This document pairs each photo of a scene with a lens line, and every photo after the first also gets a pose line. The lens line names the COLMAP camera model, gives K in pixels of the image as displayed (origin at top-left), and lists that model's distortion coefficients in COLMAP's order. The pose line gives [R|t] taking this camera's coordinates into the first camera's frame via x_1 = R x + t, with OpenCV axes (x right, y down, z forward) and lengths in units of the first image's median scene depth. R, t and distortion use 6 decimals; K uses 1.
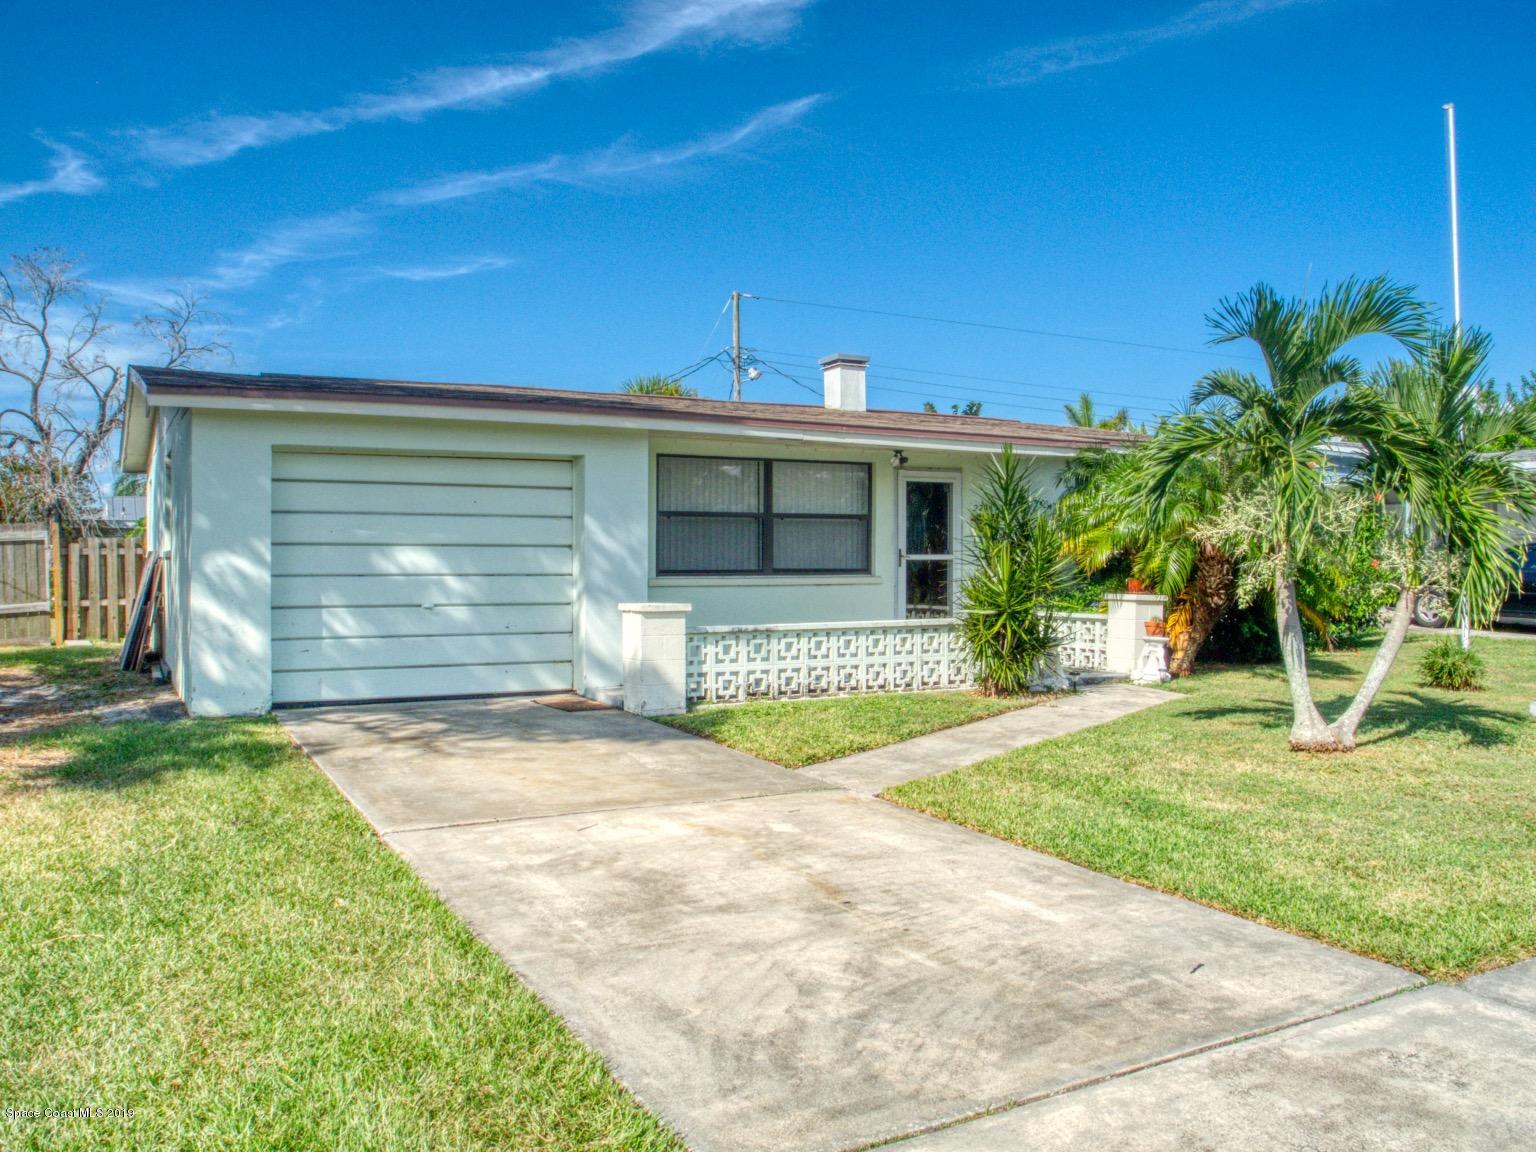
lens RADIAL K [[1262.3, 0, 755.9], [0, 1262.3, 571.4], [0, 0, 1]] dist [-0.160735, 0.139689]
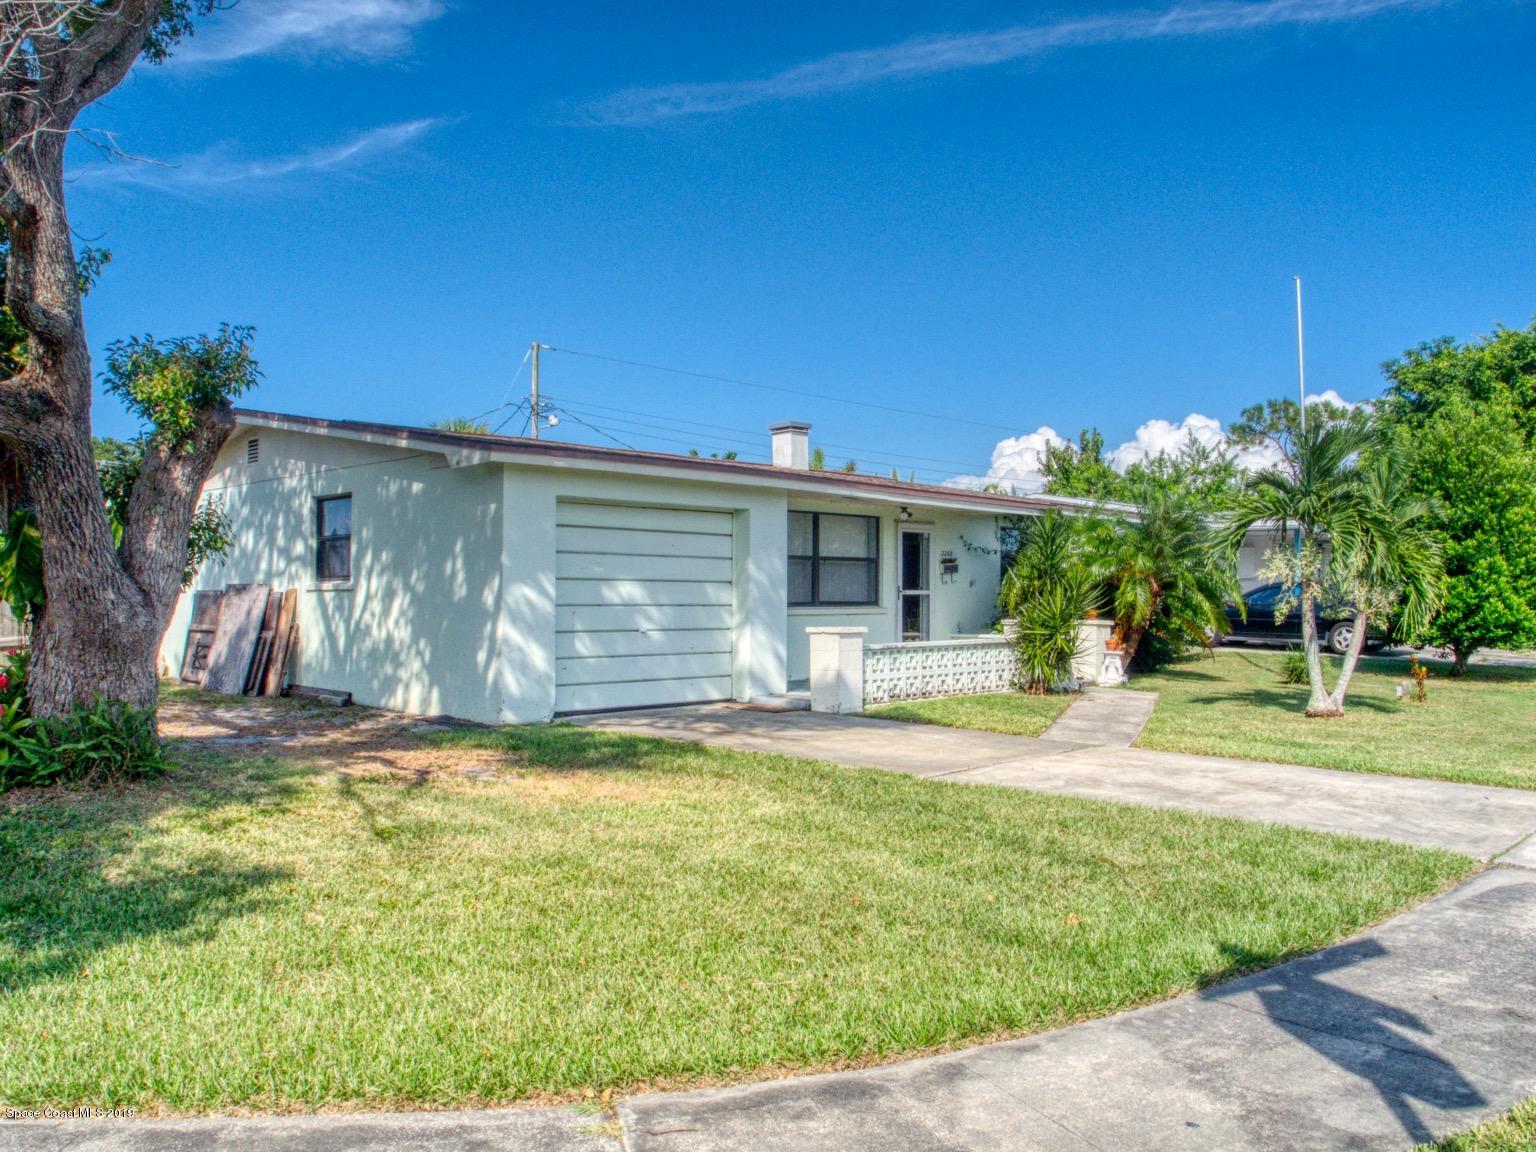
lens RADIAL K [[1262.3, 0, 755.9], [0, 1262.3, 571.4], [0, 0, 1]] dist [-0.160735, 0.139689]
pose [[0.953577, 0.007407, 0.301058, -0.494738], [0.001682, 0.999551, -0.029920, 0.006483], [-0.301144, 0.029037, 0.953136, -0.185648]]
